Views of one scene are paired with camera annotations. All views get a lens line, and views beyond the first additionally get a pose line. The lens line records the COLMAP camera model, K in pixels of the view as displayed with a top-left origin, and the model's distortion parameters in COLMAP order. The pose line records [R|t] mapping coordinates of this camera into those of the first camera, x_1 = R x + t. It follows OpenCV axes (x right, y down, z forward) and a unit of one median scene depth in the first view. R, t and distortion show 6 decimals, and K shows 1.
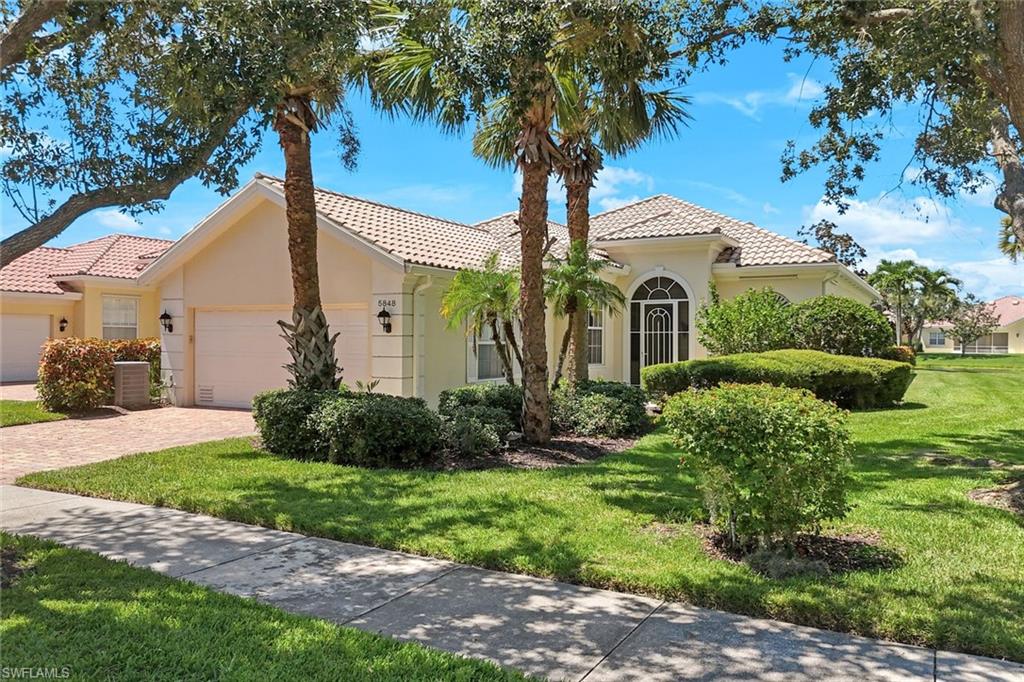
lens RADIAL K [[788.3, 0, 512.0], [0, 788.3, 341.0], [0, 0, 1]] dist [-0.004049, -0.001965]
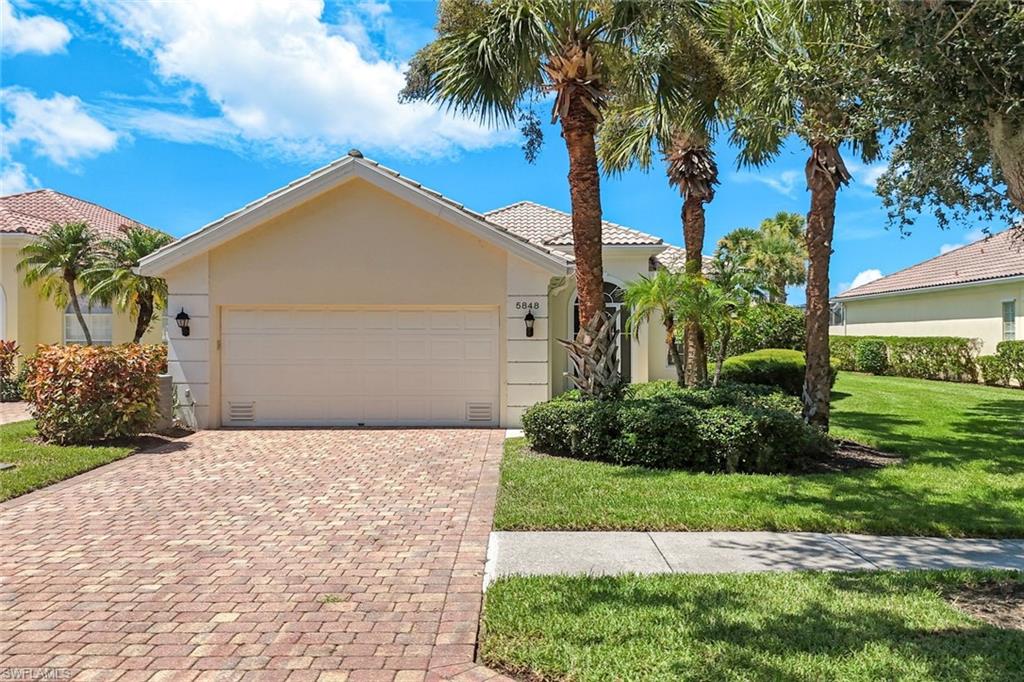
lens RADIAL K [[788.3, 0, 512.0], [0, 788.3, 341.0], [0, 0, 1]] dist [-0.004049, -0.001965]
pose [[0.881224, -0.004227, 0.472681, -0.594497], [0.004609, 0.999989, 0.000349, -0.005818], [-0.472677, 0.001872, 0.881234, 0.169344]]
